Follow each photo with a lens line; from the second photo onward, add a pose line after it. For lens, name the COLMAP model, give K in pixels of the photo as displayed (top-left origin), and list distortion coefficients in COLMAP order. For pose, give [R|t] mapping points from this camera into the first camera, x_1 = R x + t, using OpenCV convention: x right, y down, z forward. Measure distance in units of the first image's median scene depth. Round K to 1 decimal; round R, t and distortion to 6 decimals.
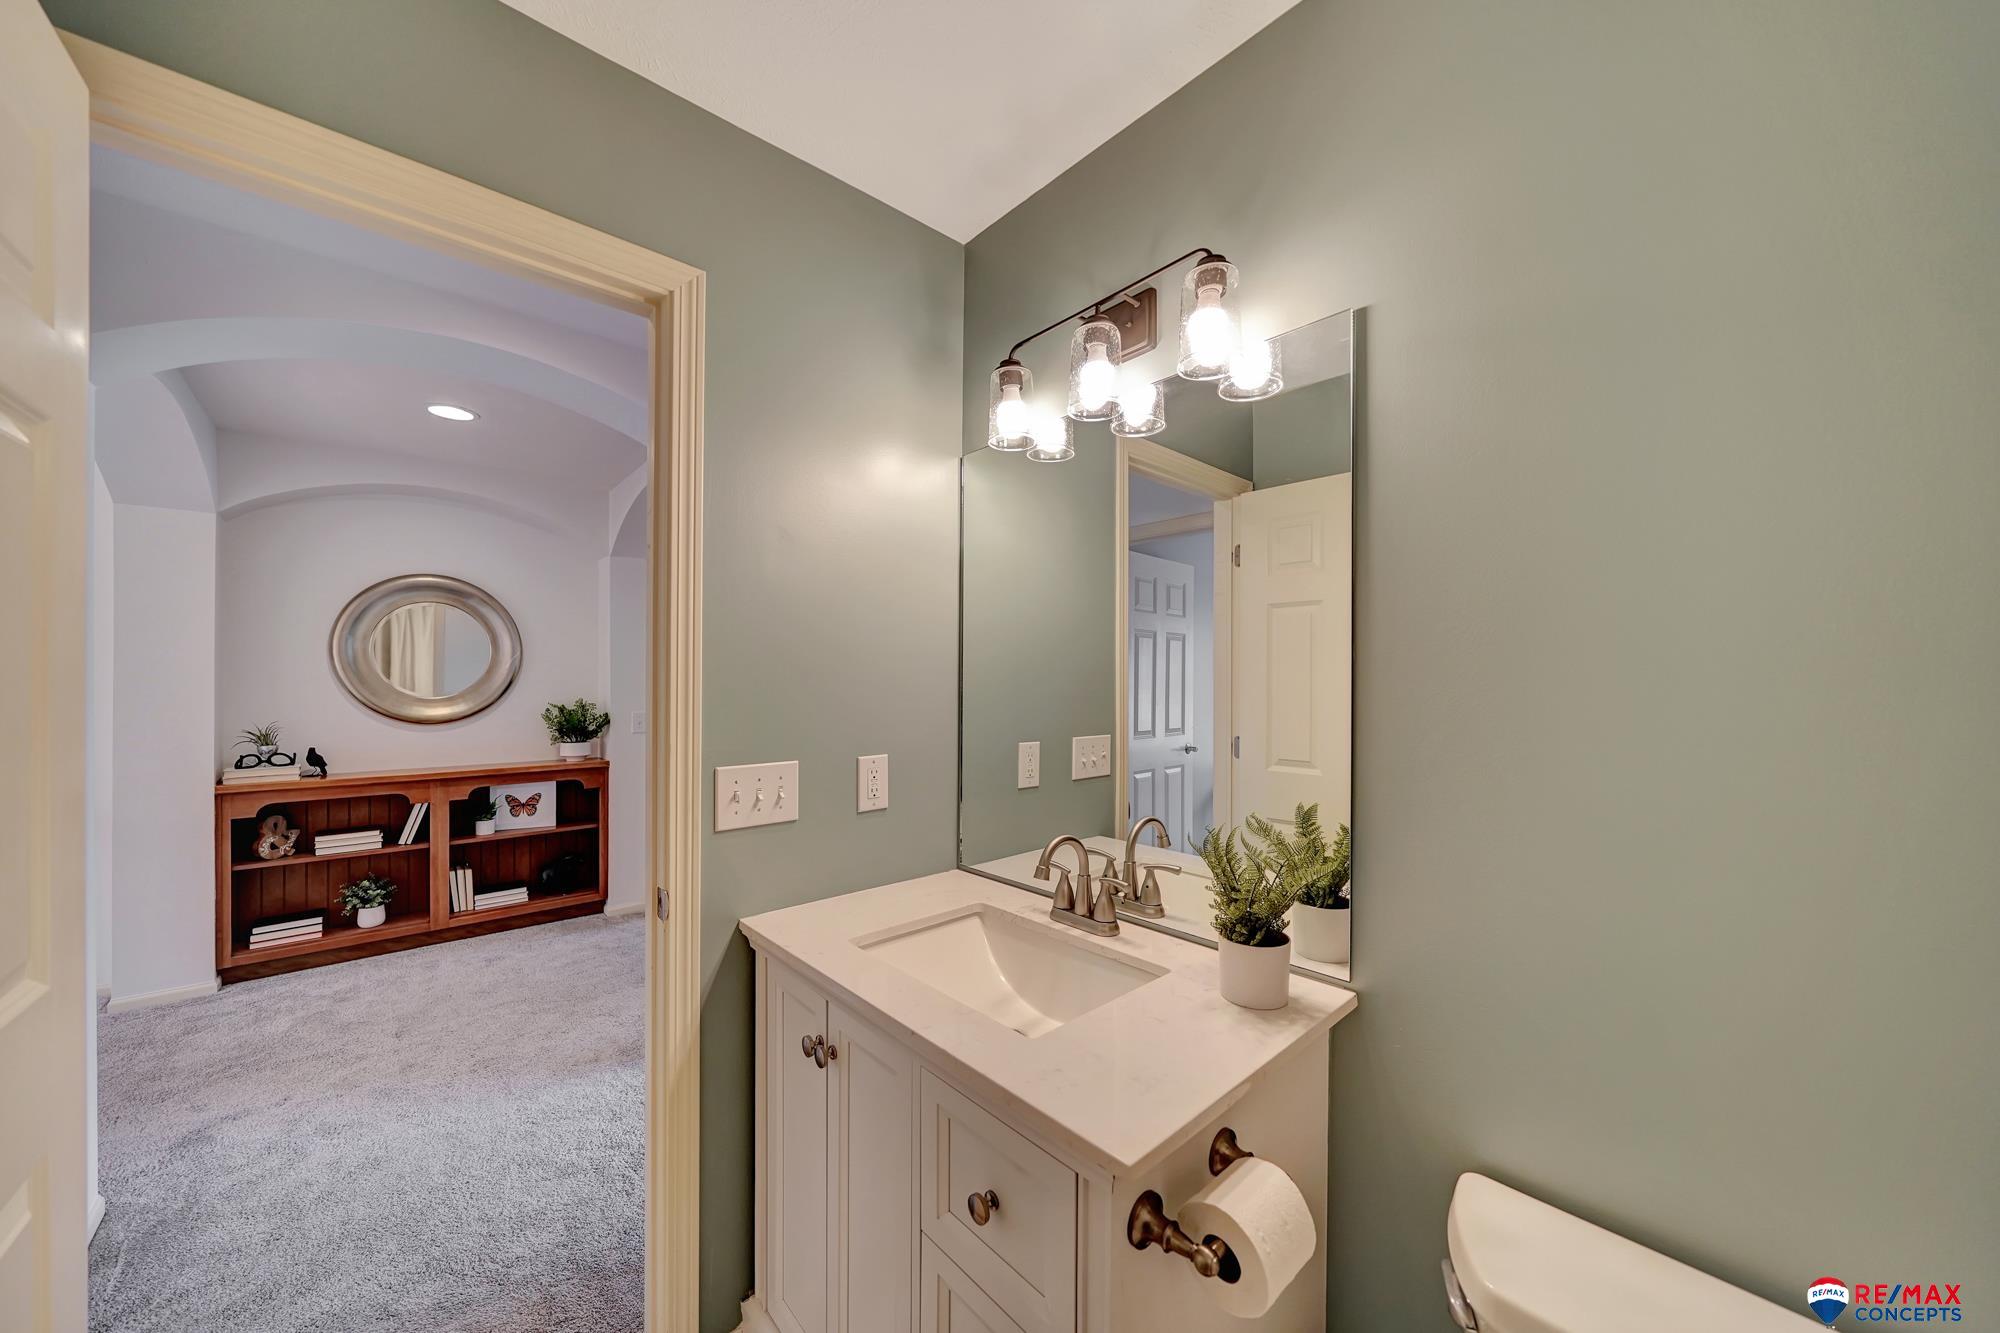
lens RADIAL K [[695.4, 0, 994.8], [0, 695.4, 680.1], [0, 0, 1]] dist [-0.008002, 0.000217]
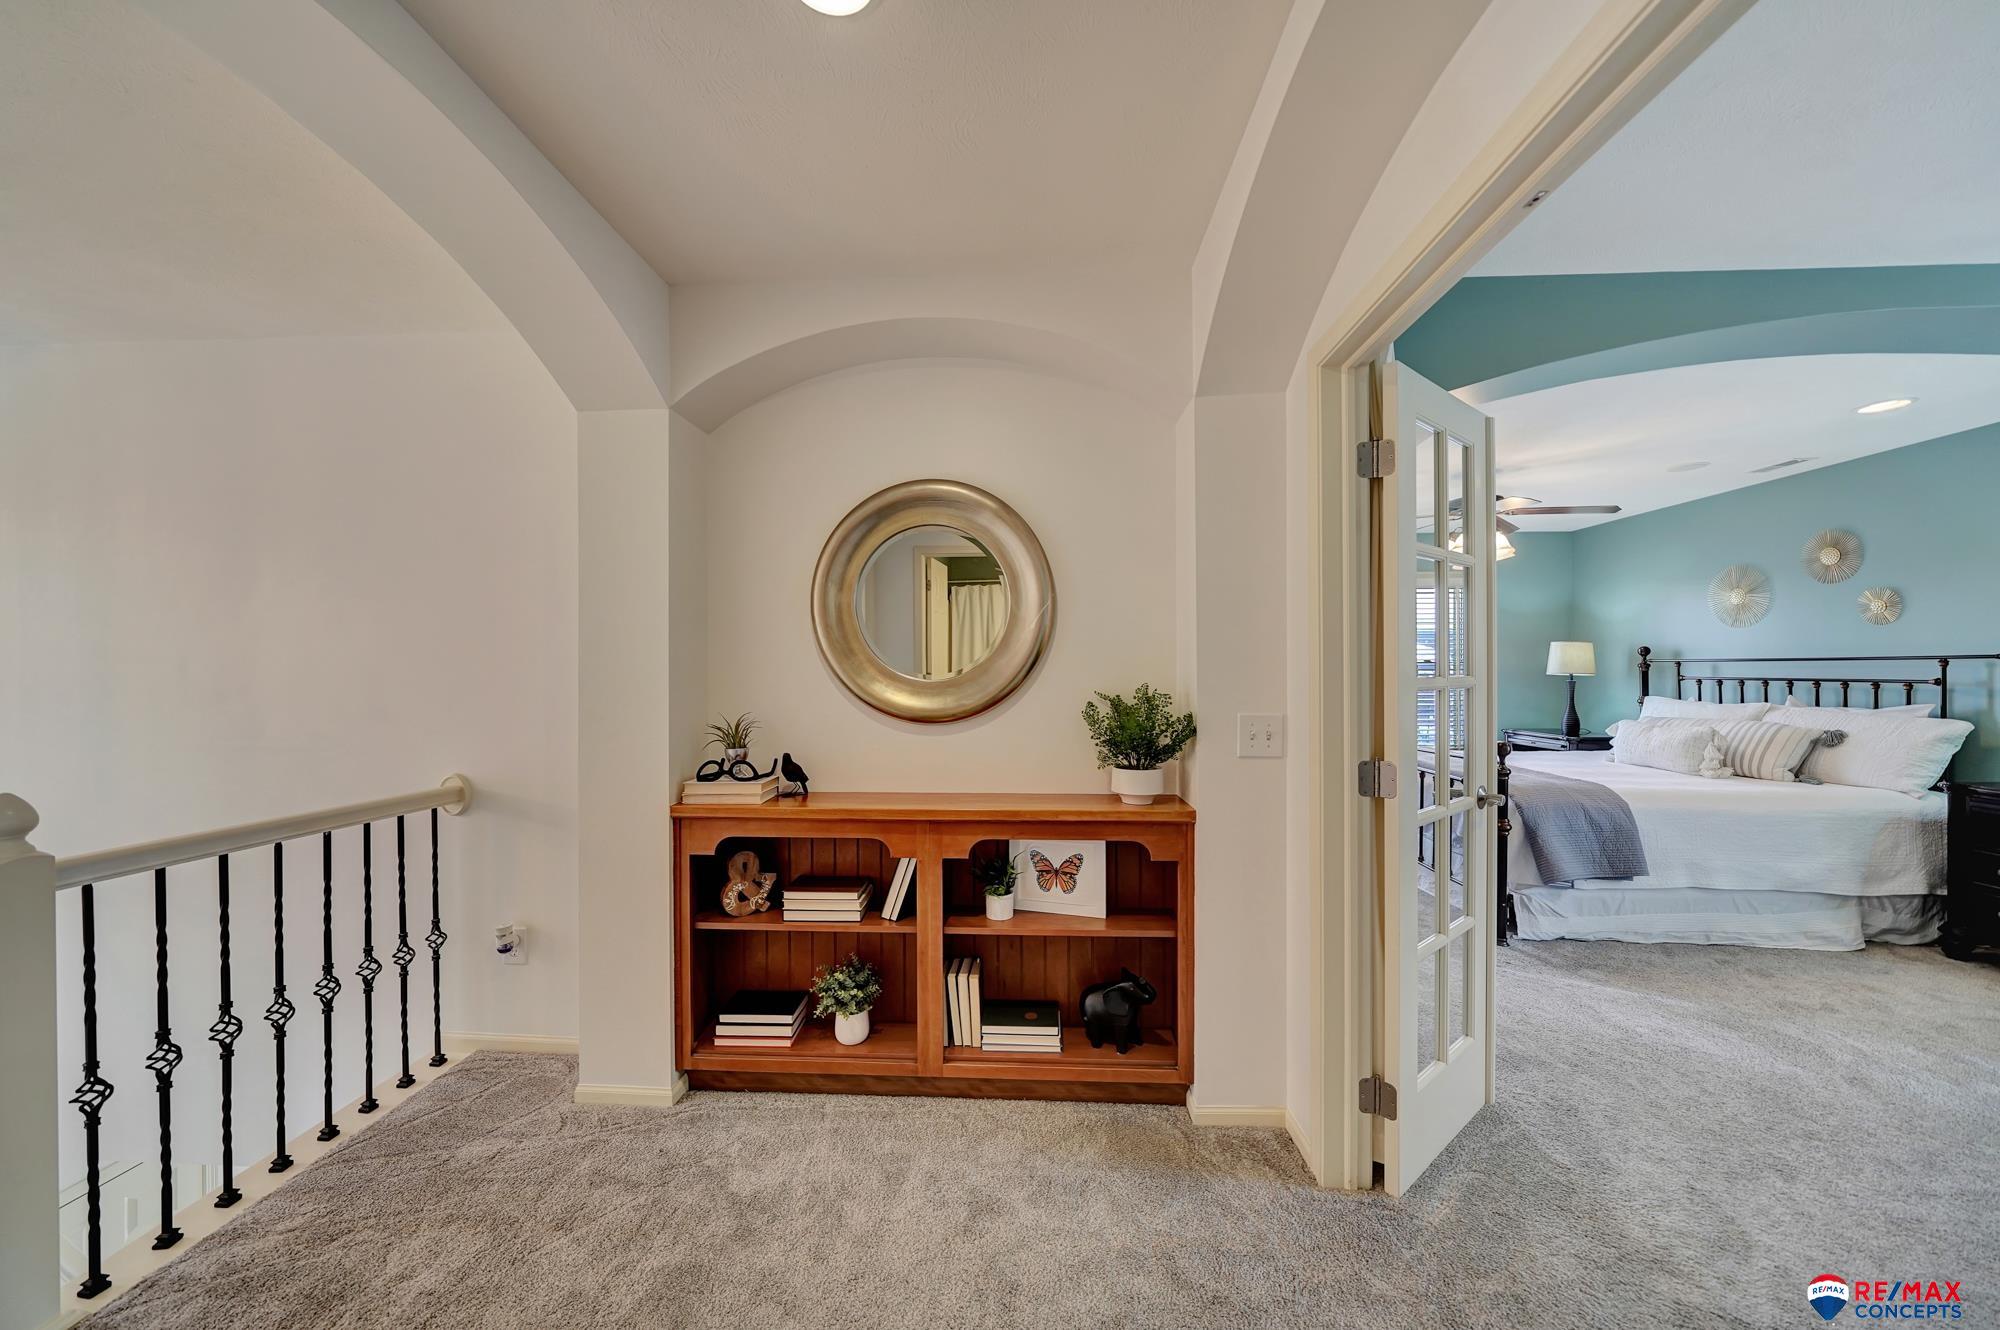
lens RADIAL K [[695.4, 0, 994.7], [0, 695.4, 672.6], [0, 0, 1]] dist [-0.008002, 0.000217]
pose [[0.706546, -0.004684, -0.707651, -0.353369], [0.004581, 0.999987, -0.002046, 0.020943], [0.707652, -0.001796, 0.706559, 0.633116]]
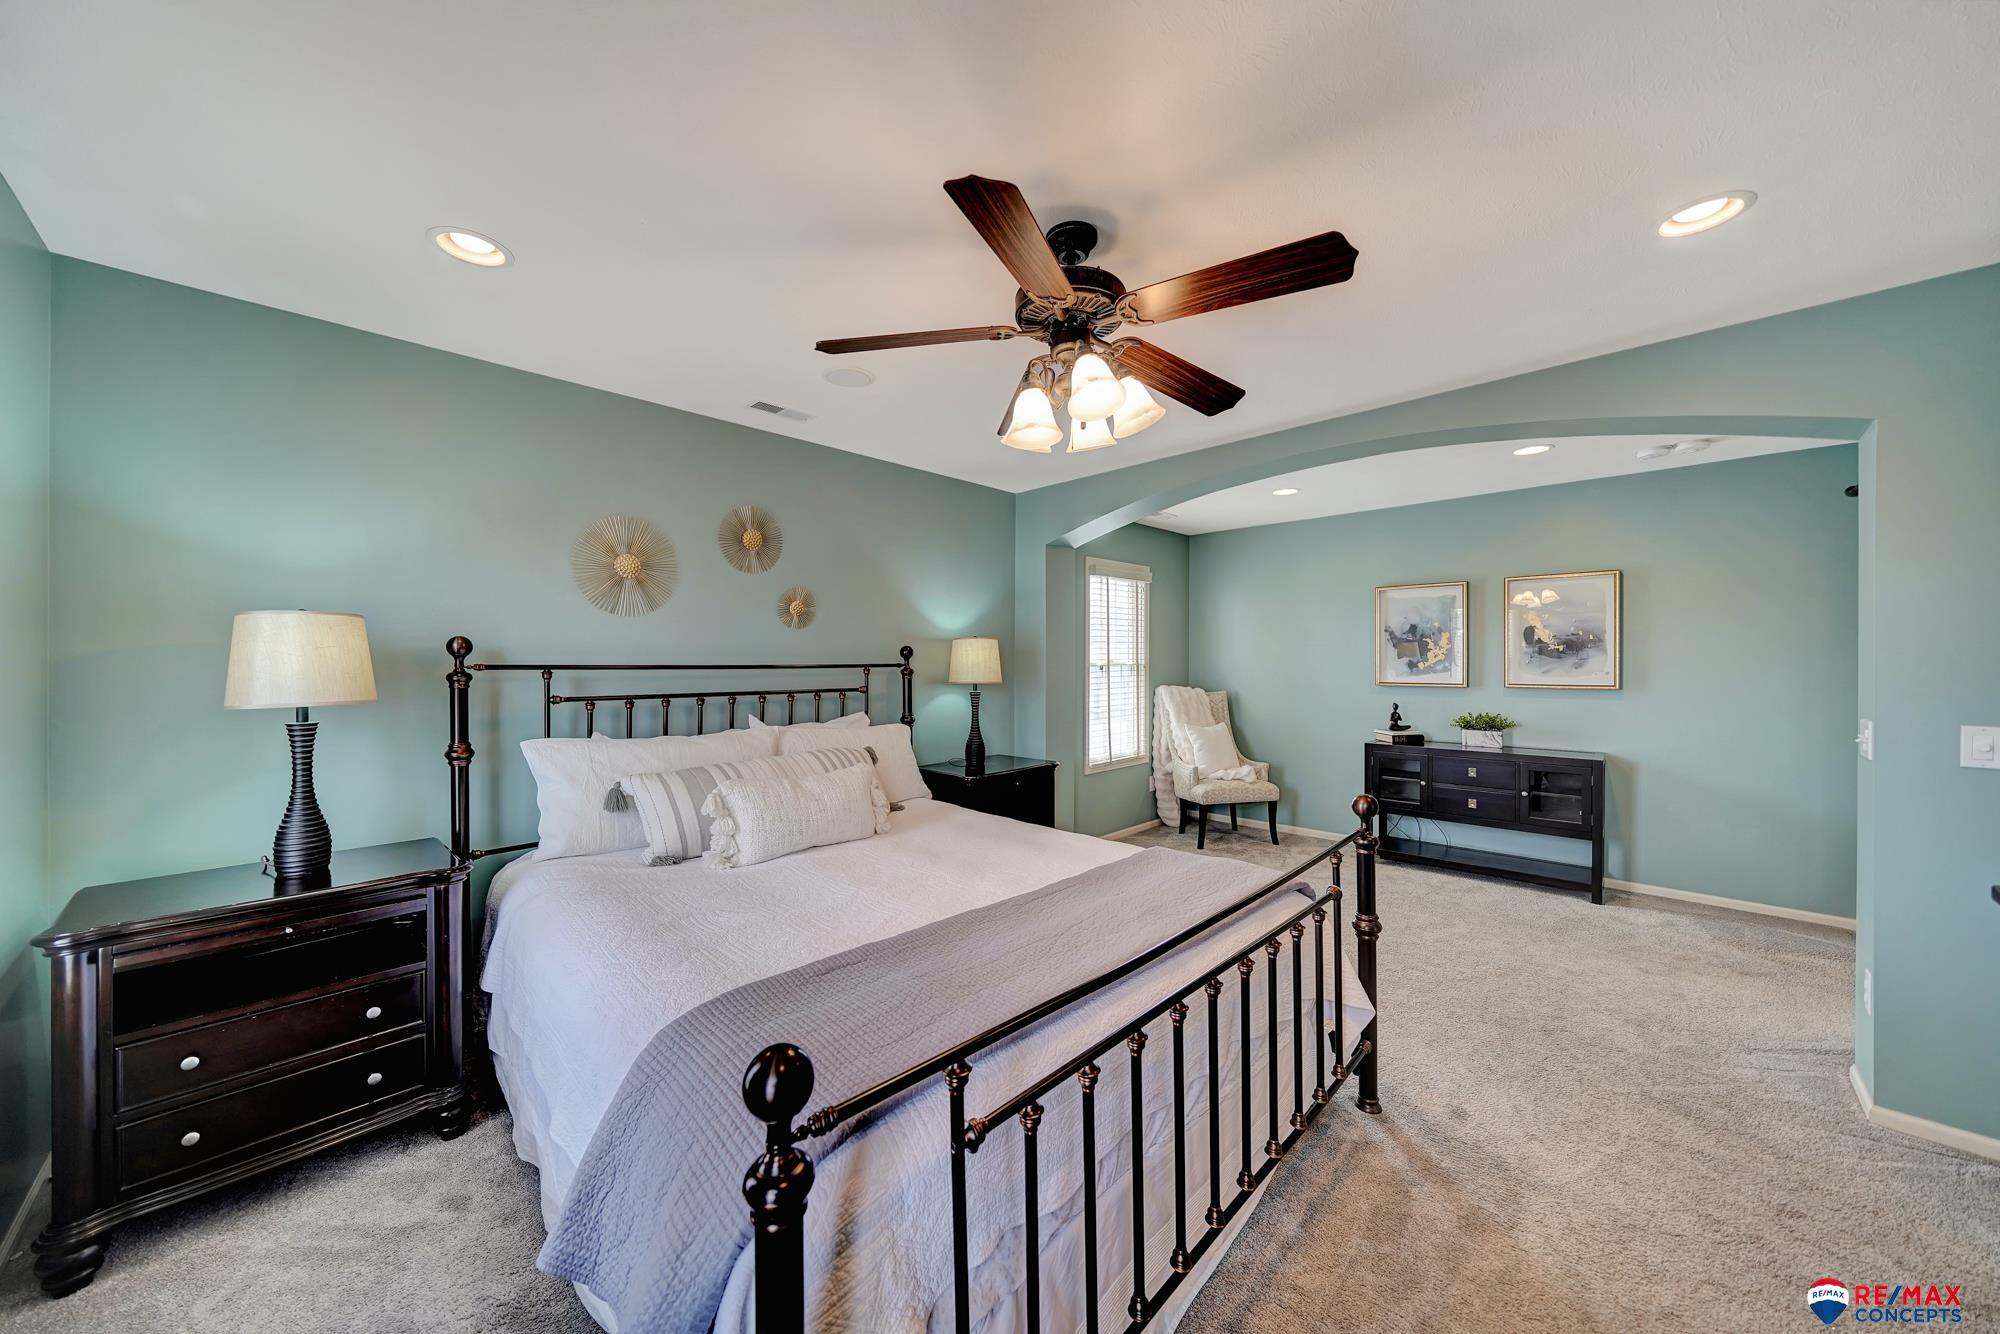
lens RADIAL K [[695.4, 0, 1009.0], [0, 695.4, 672.2], [0, 0, 1]] dist [-0.008002, 0.000217]
pose [[-0.087394, 0.001056, 0.996173, -1.108695], [0.025323, 0.999679, 0.001162, 0.016915], [-0.995852, 0.025327, -0.087393, 2.127391]]
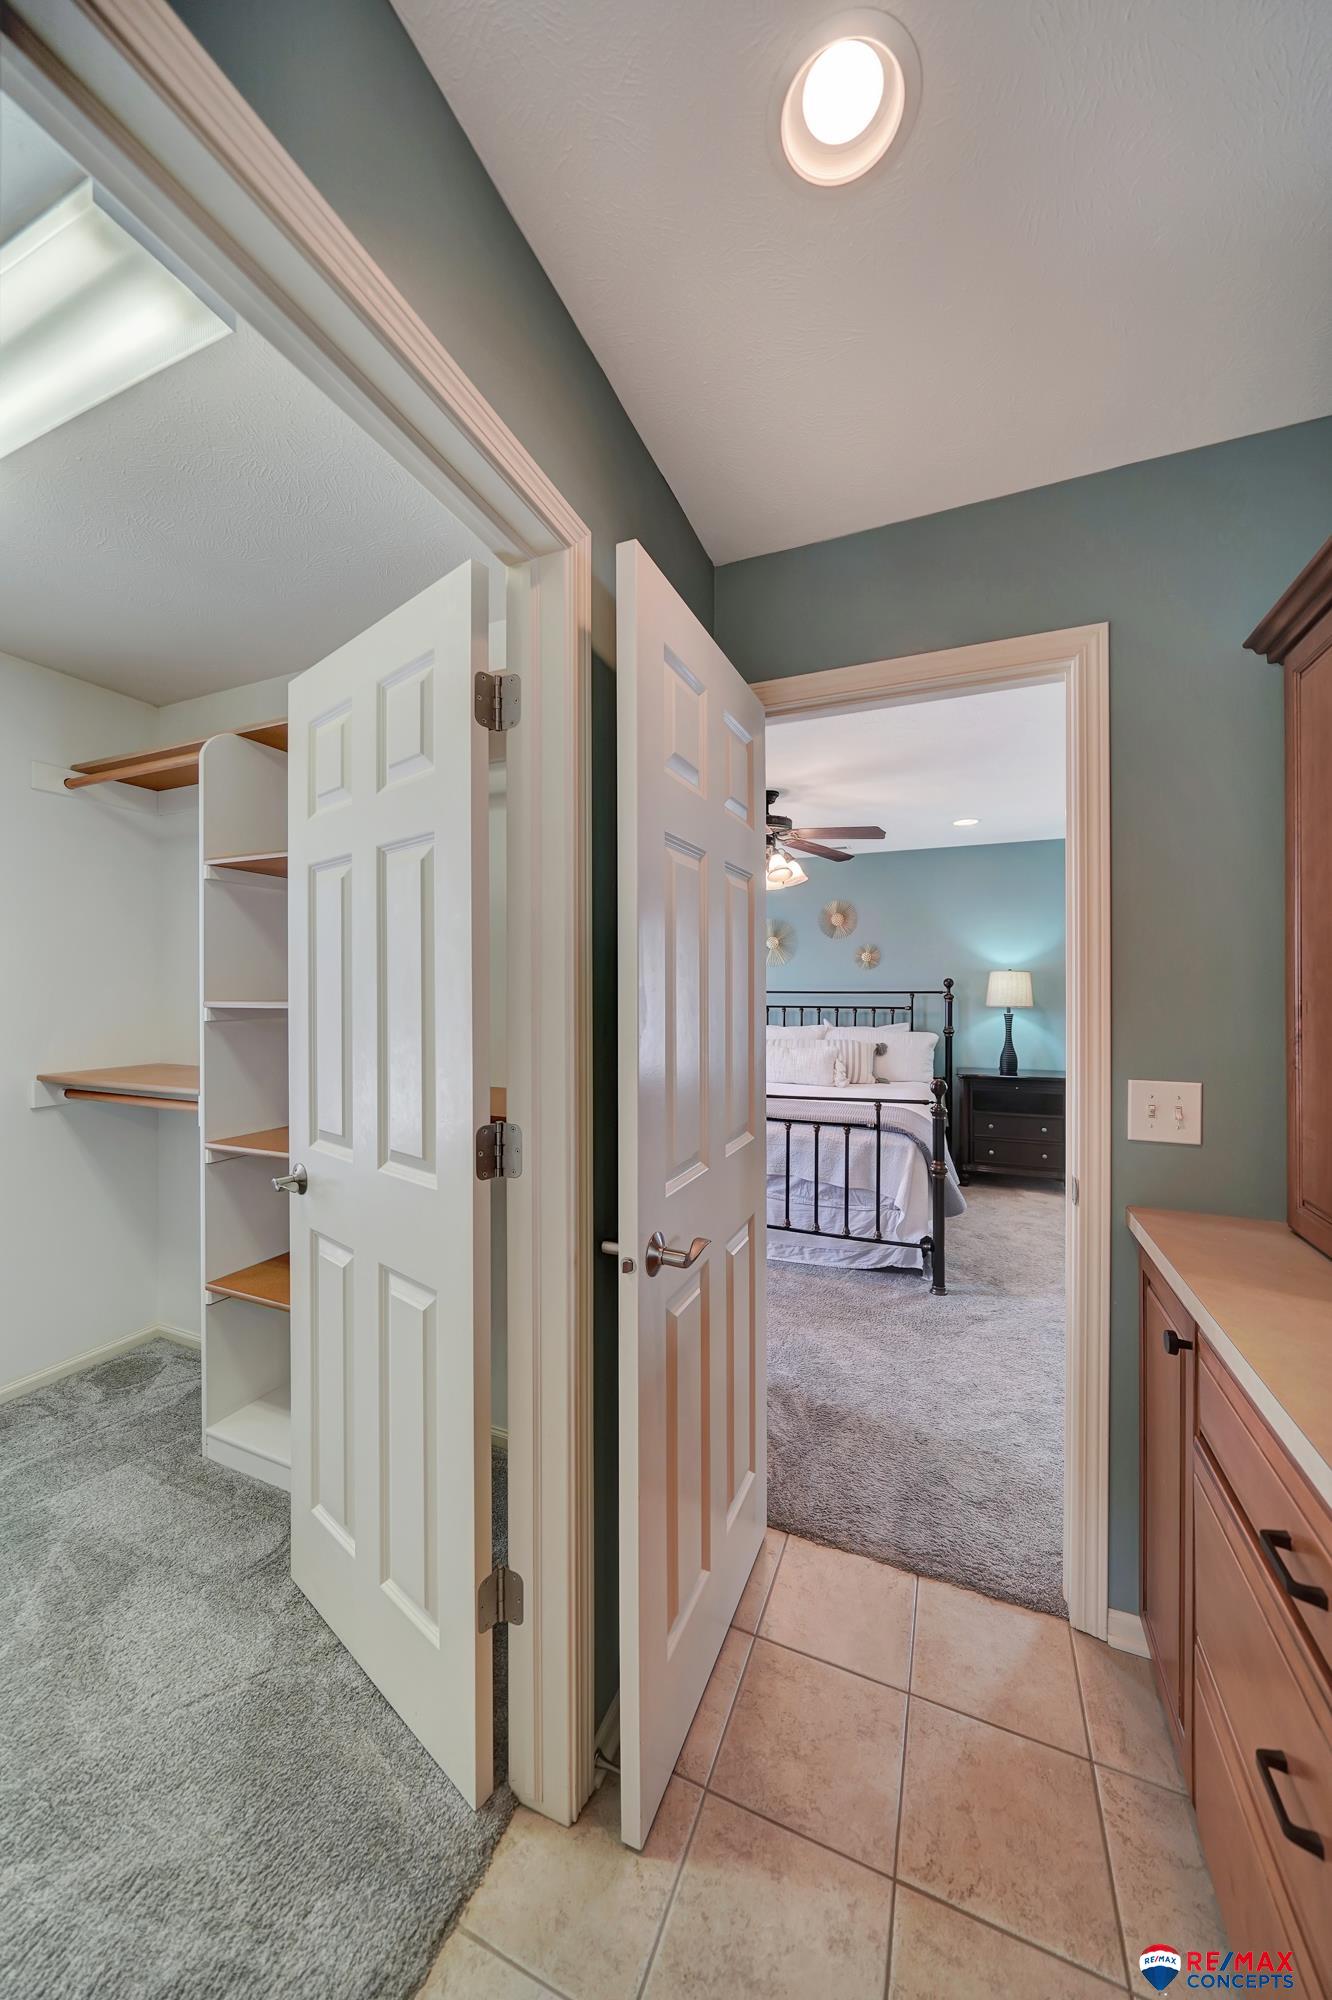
lens RADIAL K [[695.4, 0, 650.5], [0, 695.4, 987.4], [0, 0, 1]] dist [-0.008002, 0.000217]
pose [[0.912796, -0.000996, 0.408414, -1.226910], [0.004474, 0.999961, -0.007559, 0.001759], [-0.408391, 0.008727, 0.912765, 1.101850]]
